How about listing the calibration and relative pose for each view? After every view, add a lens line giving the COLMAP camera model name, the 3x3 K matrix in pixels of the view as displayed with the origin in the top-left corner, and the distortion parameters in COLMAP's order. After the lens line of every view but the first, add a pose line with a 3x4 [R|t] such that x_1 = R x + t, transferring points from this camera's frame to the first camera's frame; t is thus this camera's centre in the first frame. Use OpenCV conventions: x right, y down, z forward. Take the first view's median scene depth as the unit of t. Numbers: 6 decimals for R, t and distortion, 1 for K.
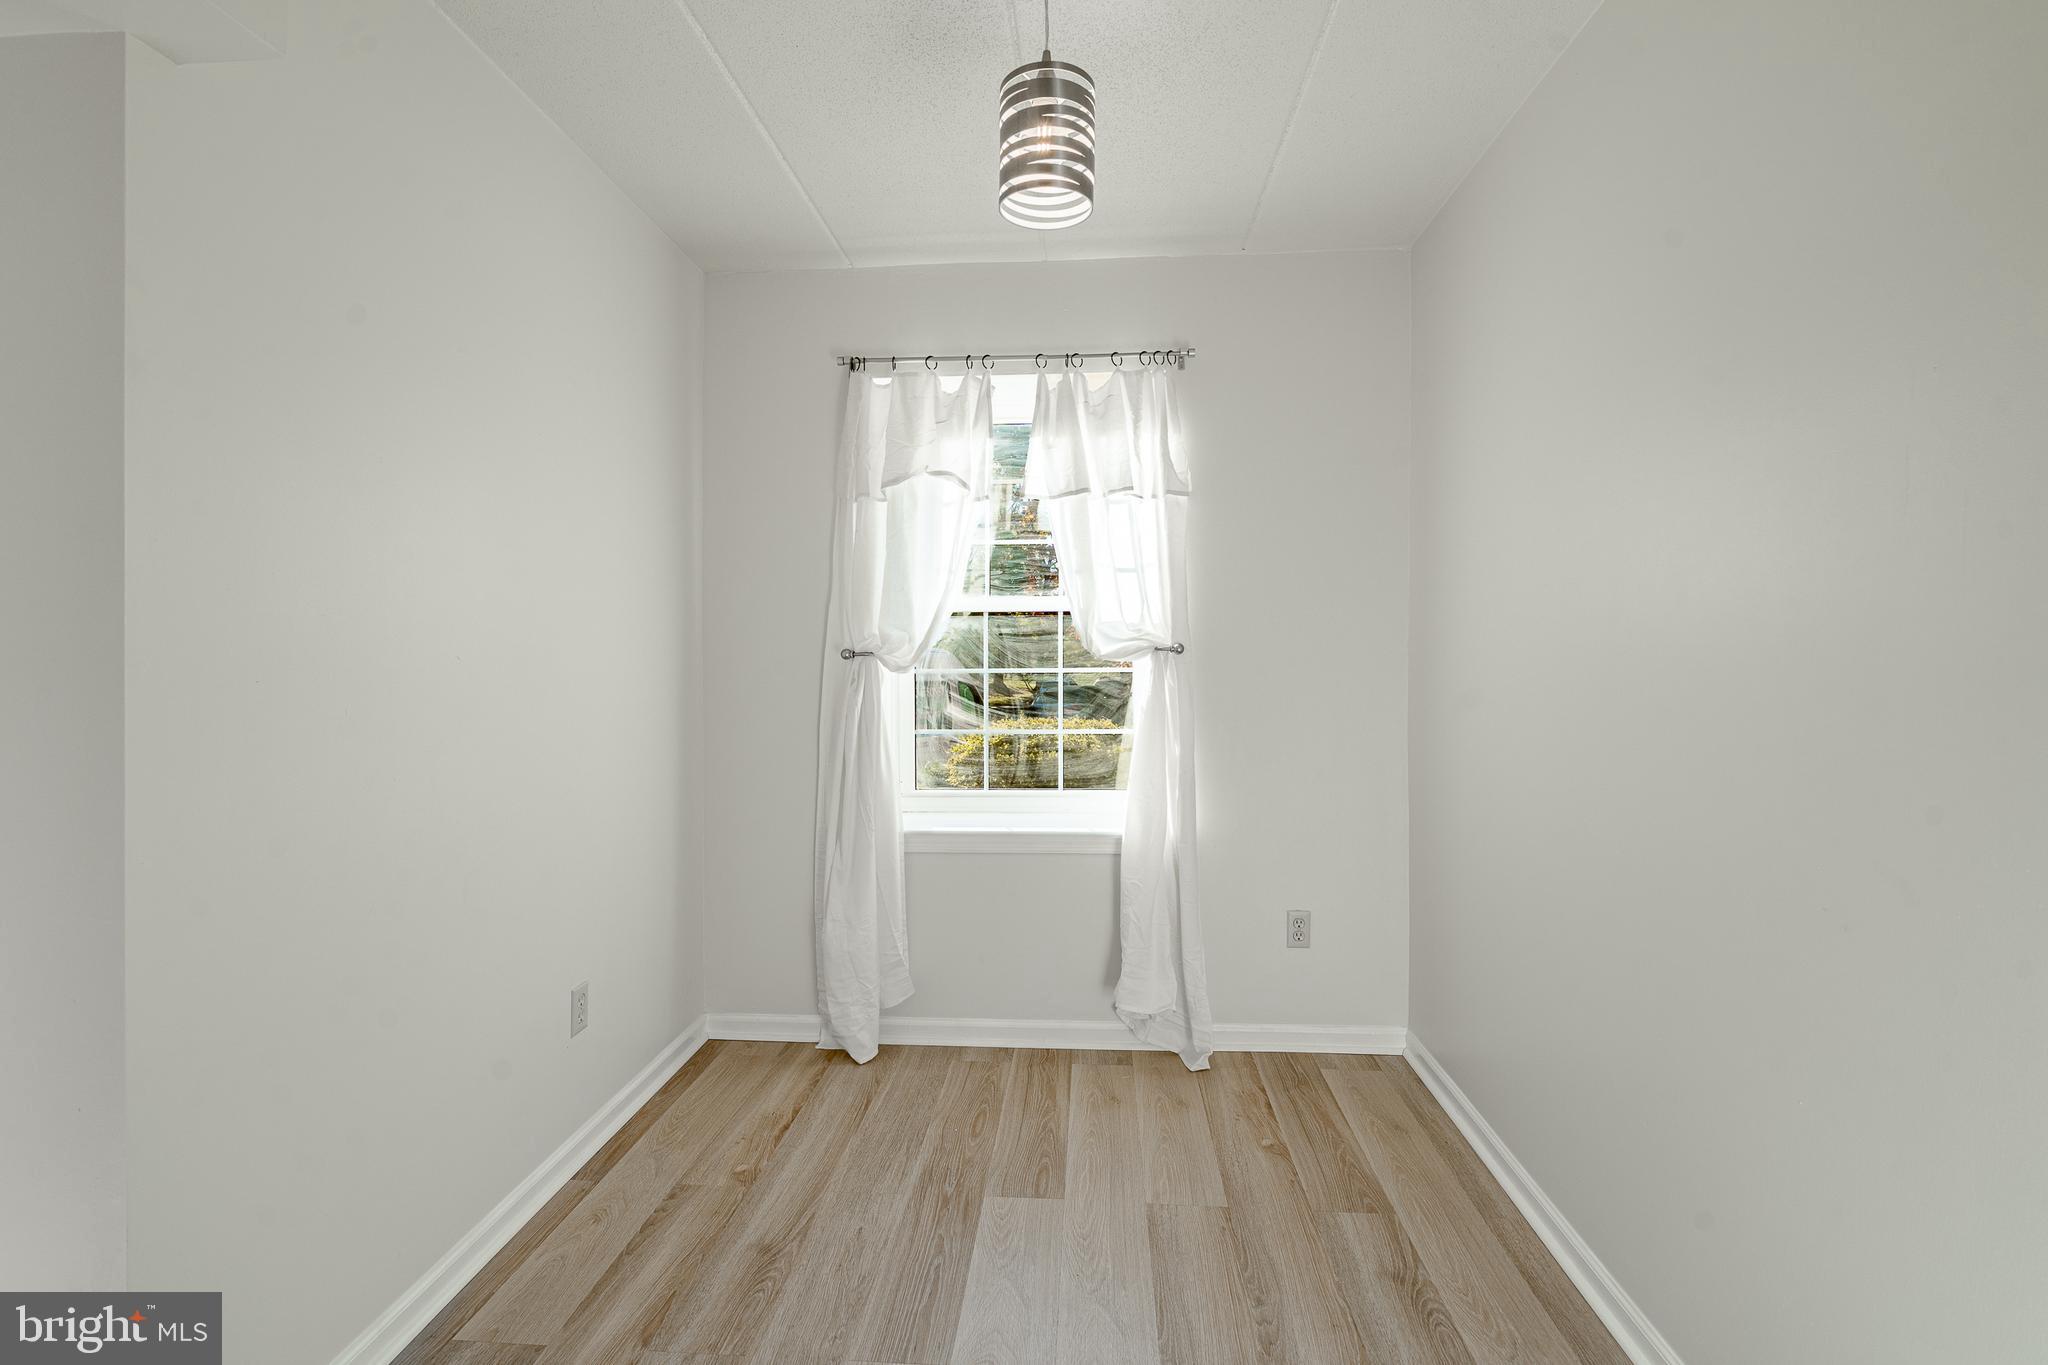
lens RADIAL K [[959.9, 0, 1015.8], [0, 959.9, 659.4], [0, 0, 1]] dist [-0.035001, -0.000087]
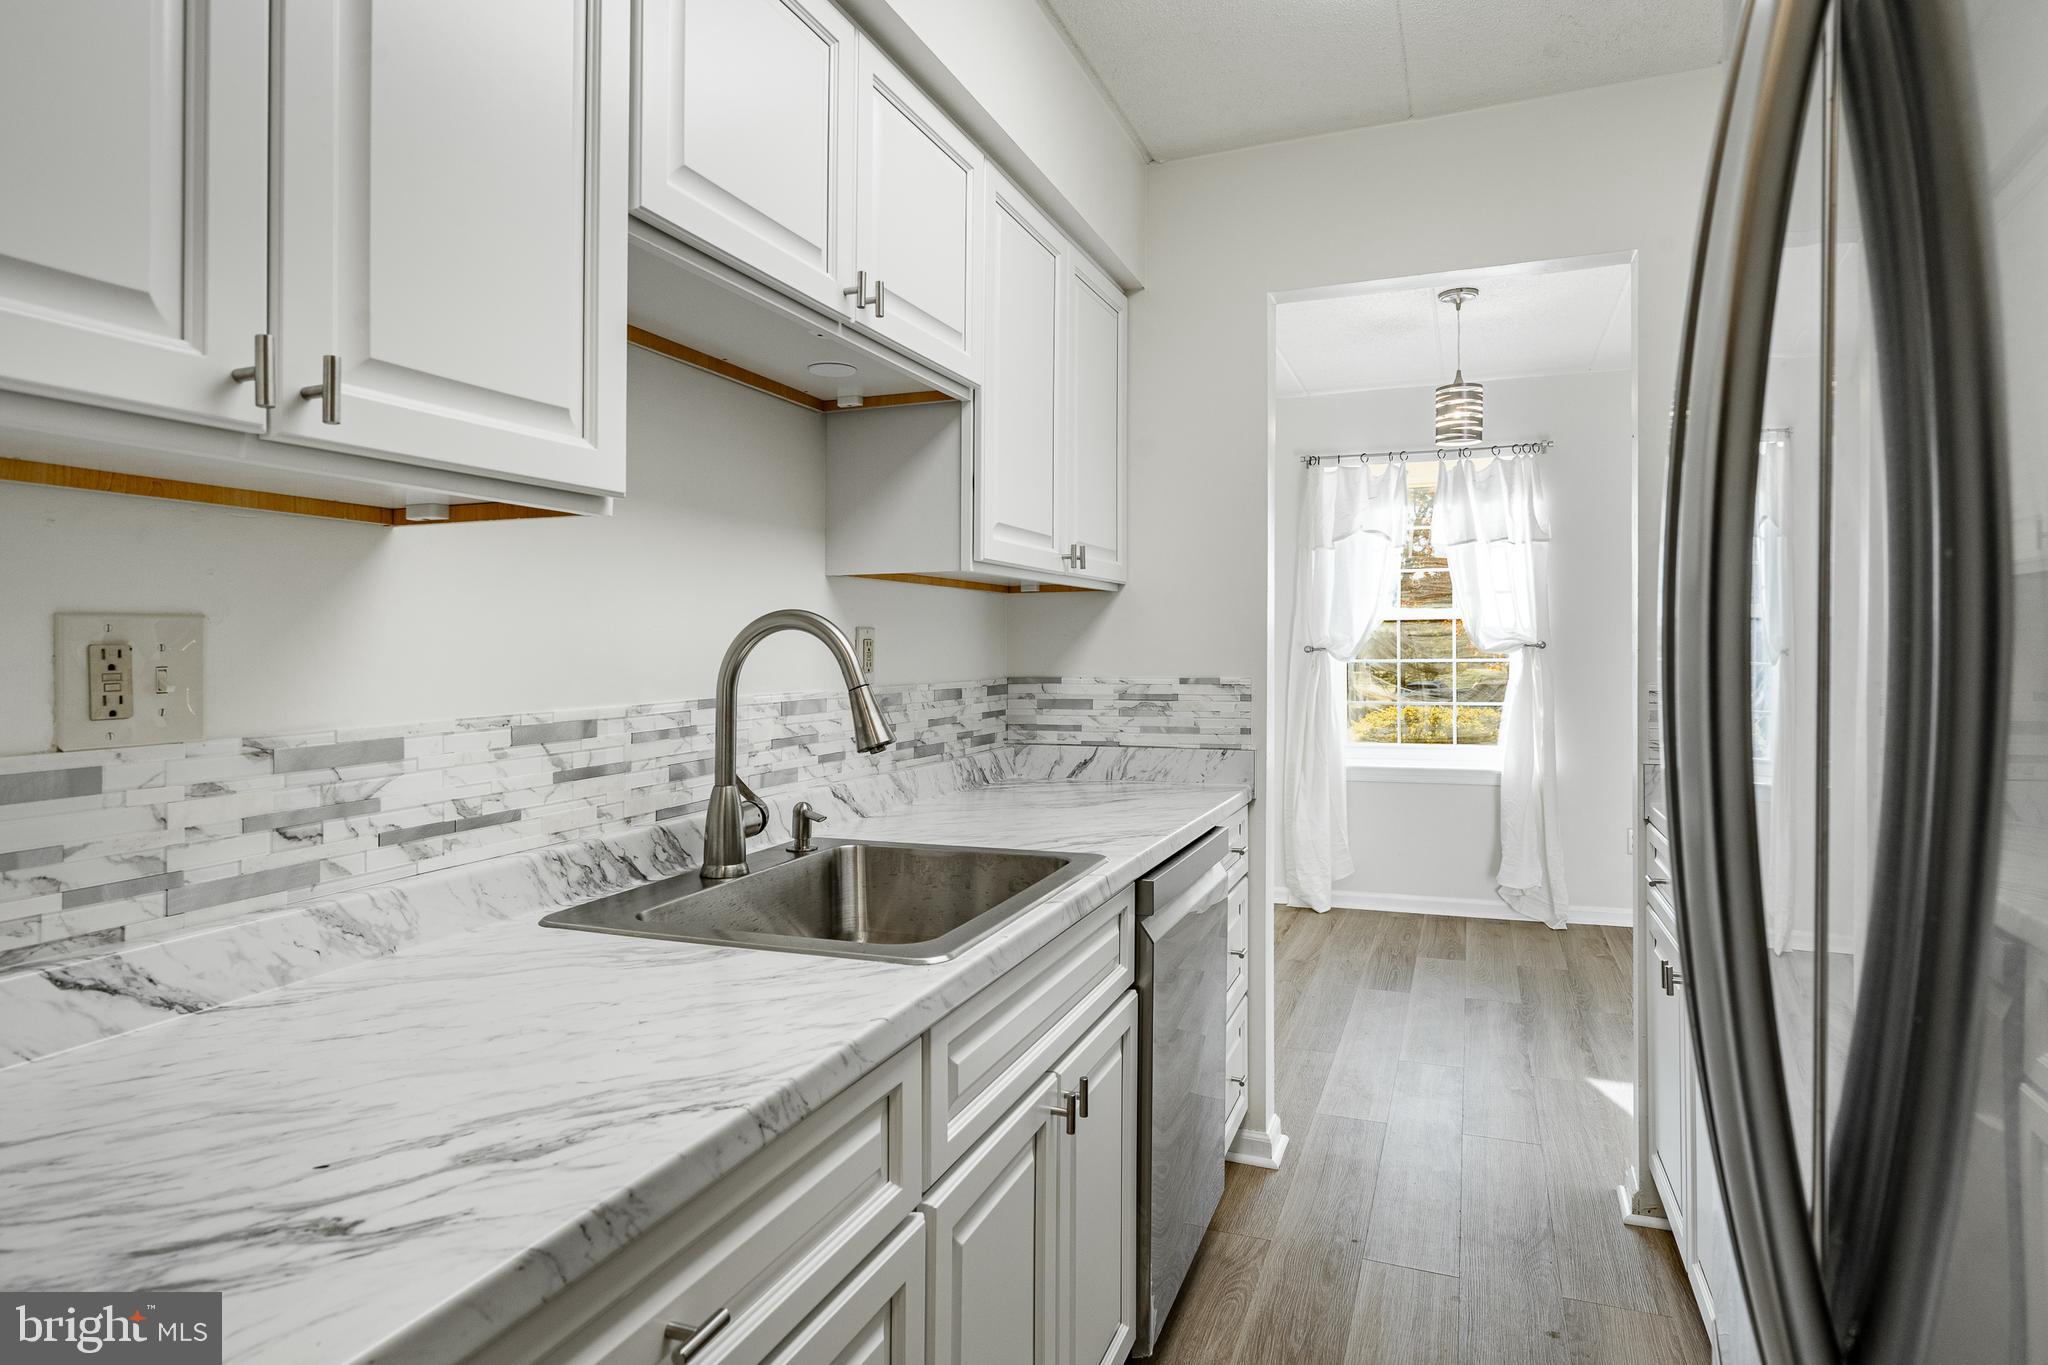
lens RADIAL K [[1133.7, 0, 1019.7], [0, 1133.7, 643.8], [0, 0, 1]] dist [0.001300, 0.000169]
pose [[0.956294, -0.003524, -0.292385, -0.086892], [0.000046, 0.999929, -0.011900, 0.007458], [0.292406, 0.011367, 0.956227, -0.886183]]
